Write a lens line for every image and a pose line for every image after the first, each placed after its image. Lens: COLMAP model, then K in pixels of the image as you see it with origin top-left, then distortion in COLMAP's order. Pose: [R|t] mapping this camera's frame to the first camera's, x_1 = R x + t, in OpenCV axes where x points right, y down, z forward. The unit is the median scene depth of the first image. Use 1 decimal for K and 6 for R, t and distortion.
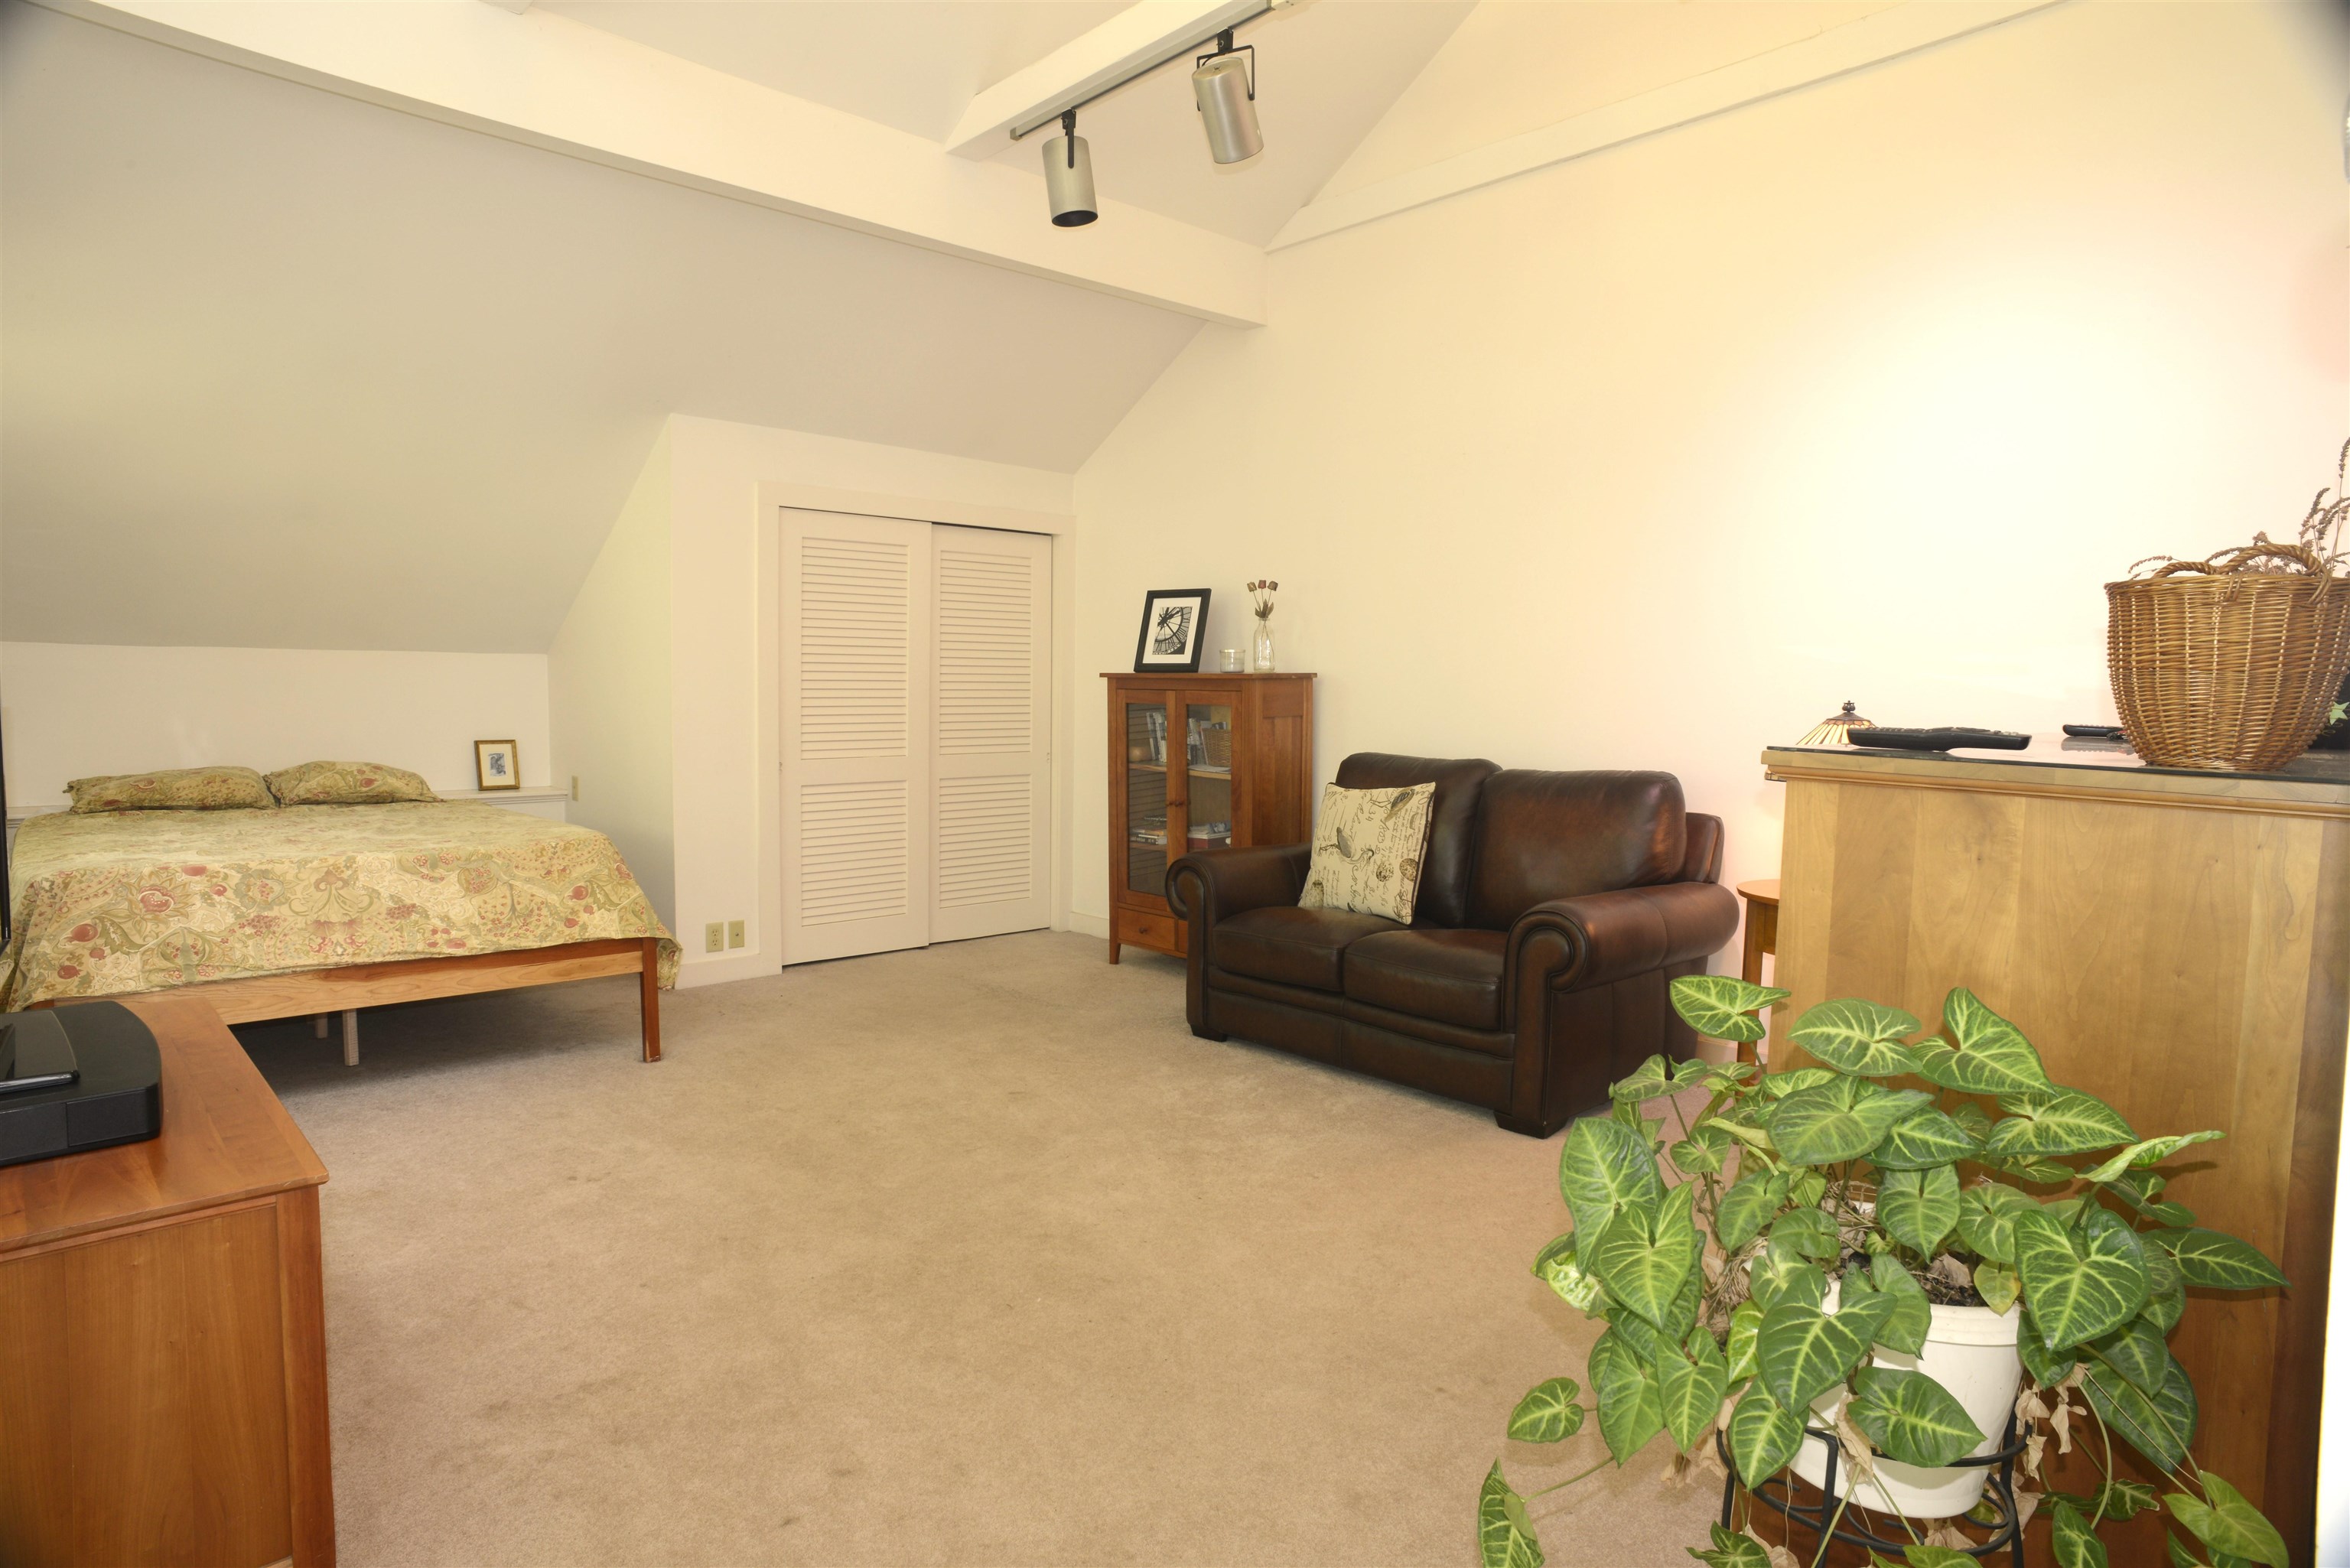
lens RADIAL K [[1339.6, 0, 1175.0], [0, 1339.6, 784.0], [0, 0, 1]] dist [-0.097678, 0.066290]
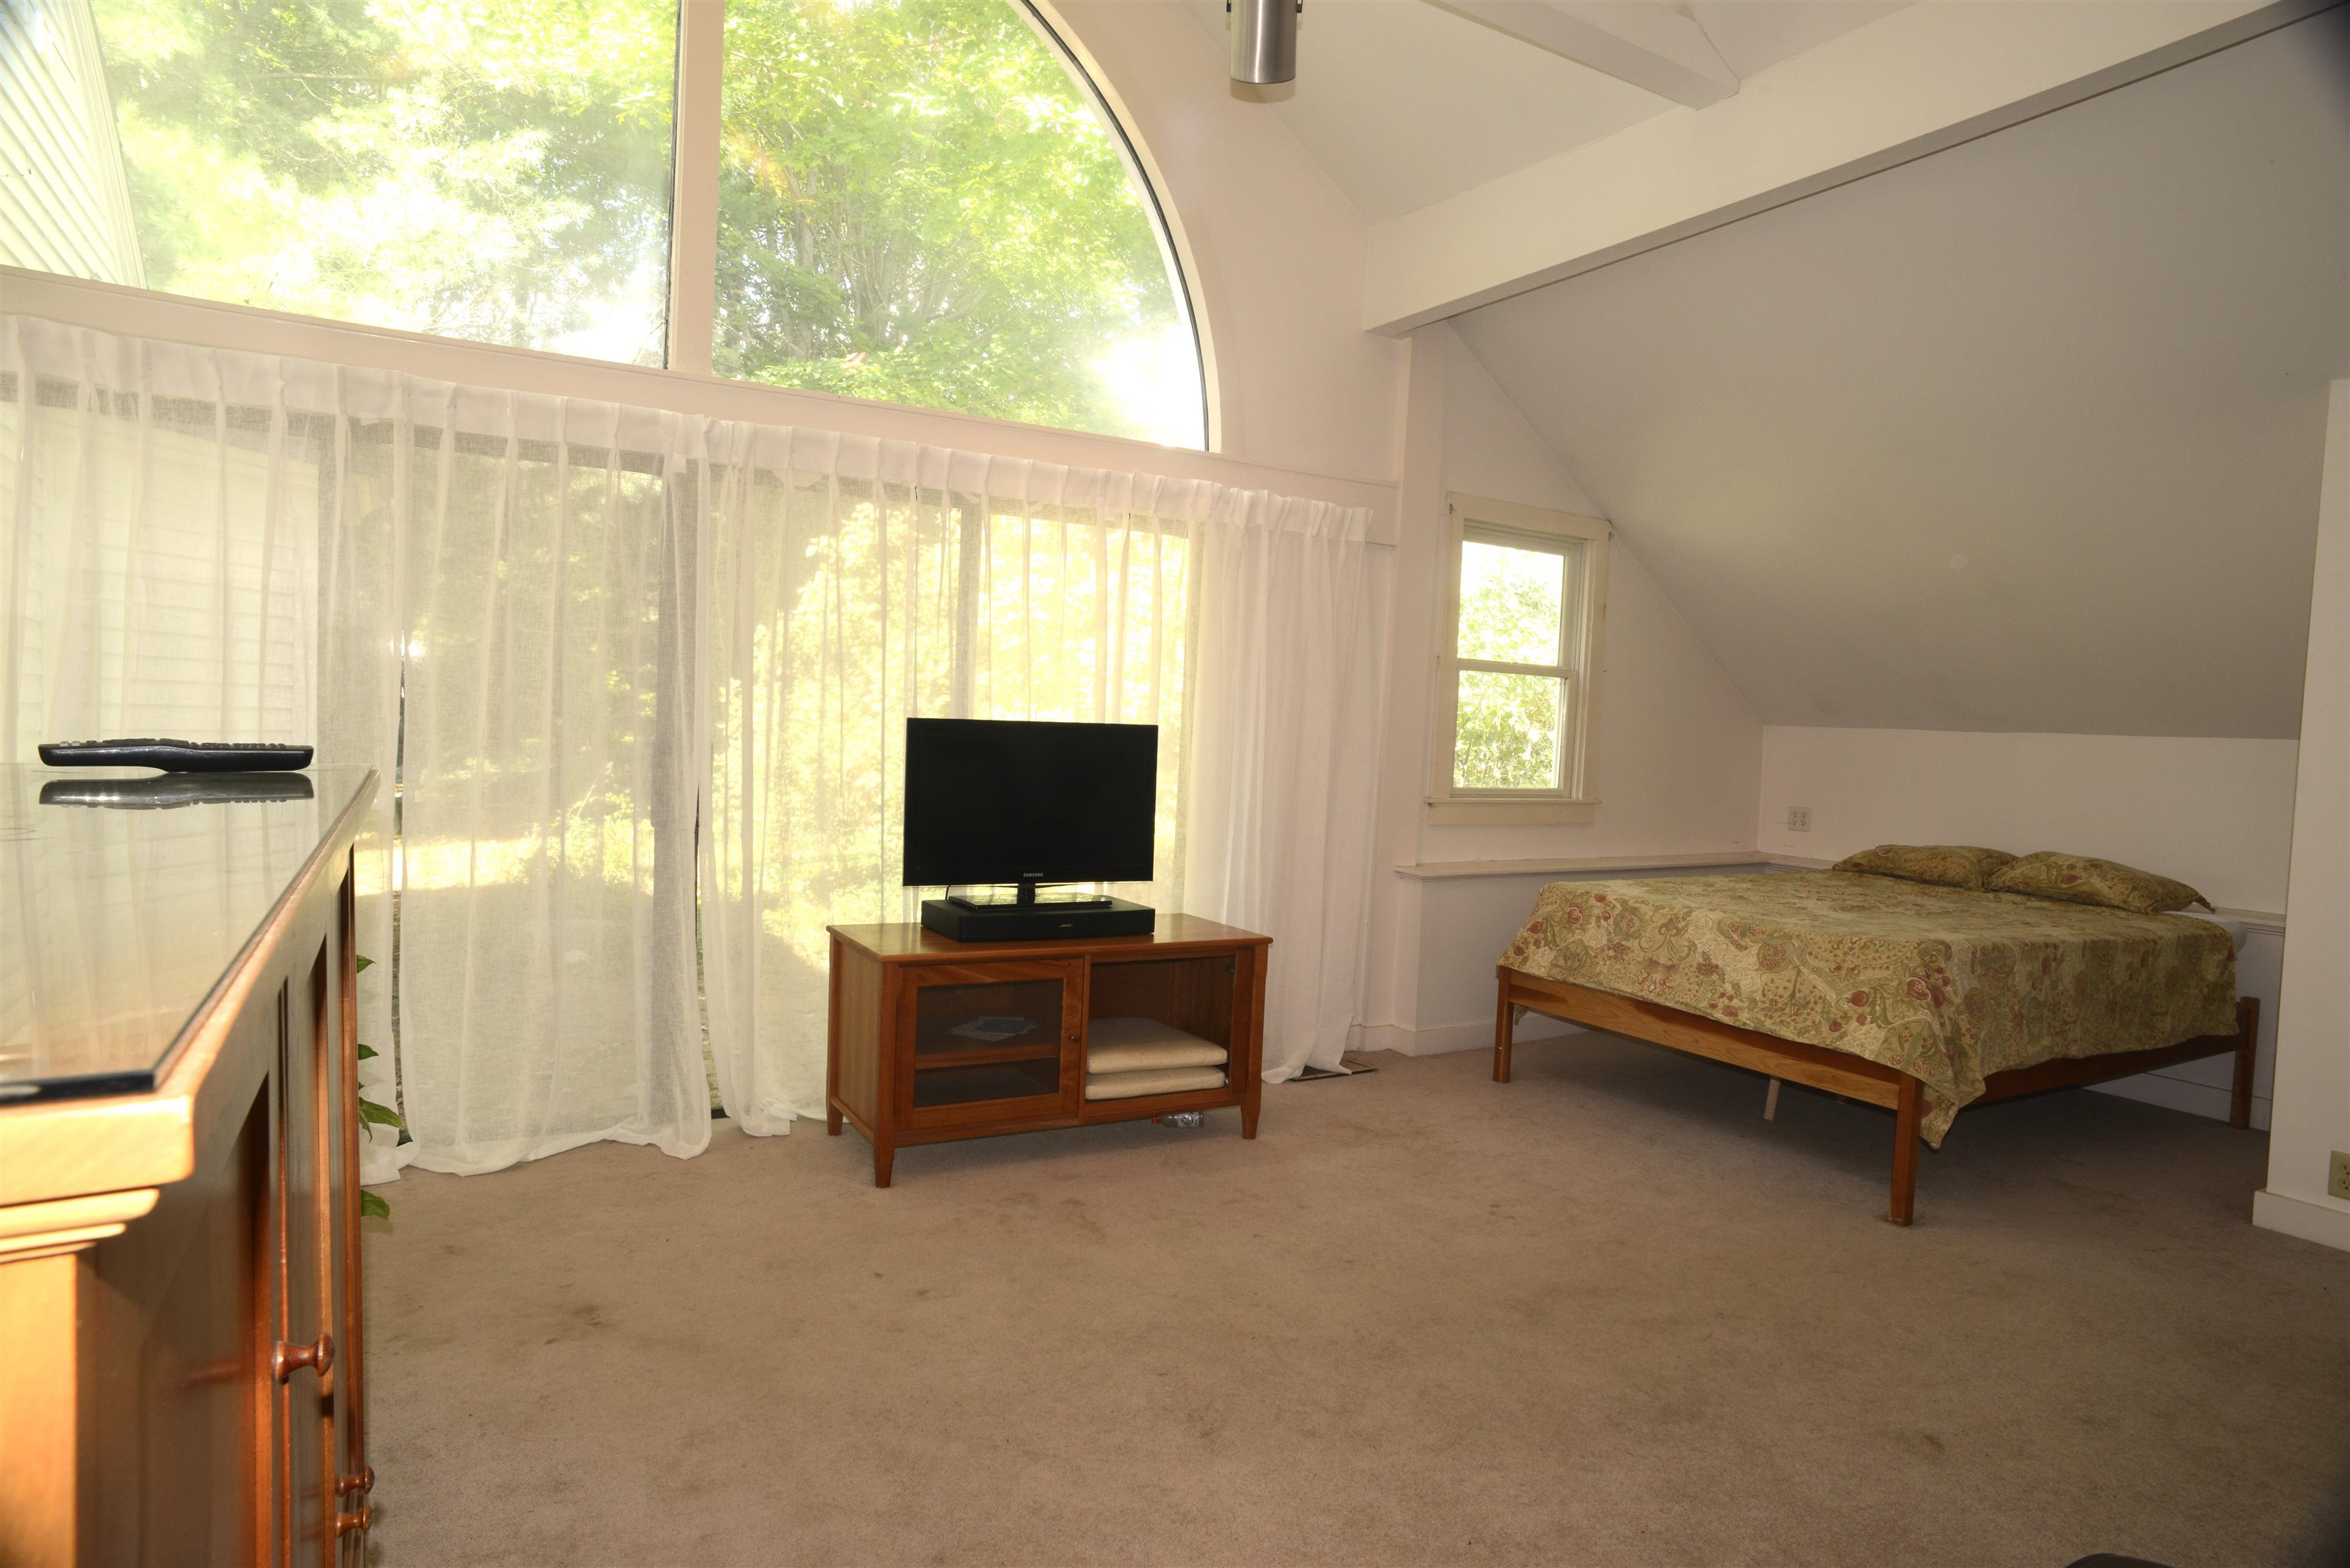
lens RADIAL K [[1339.6, 0, 1175.0], [0, 1339.6, 784.0], [0, 0, 1]] dist [-0.097678, 0.066290]
pose [[-0.210505, 0.025206, -0.977268, 0.531286], [-0.115322, 0.992047, 0.050428, -0.054556], [0.970767, 0.123315, -0.205924, 0.768502]]
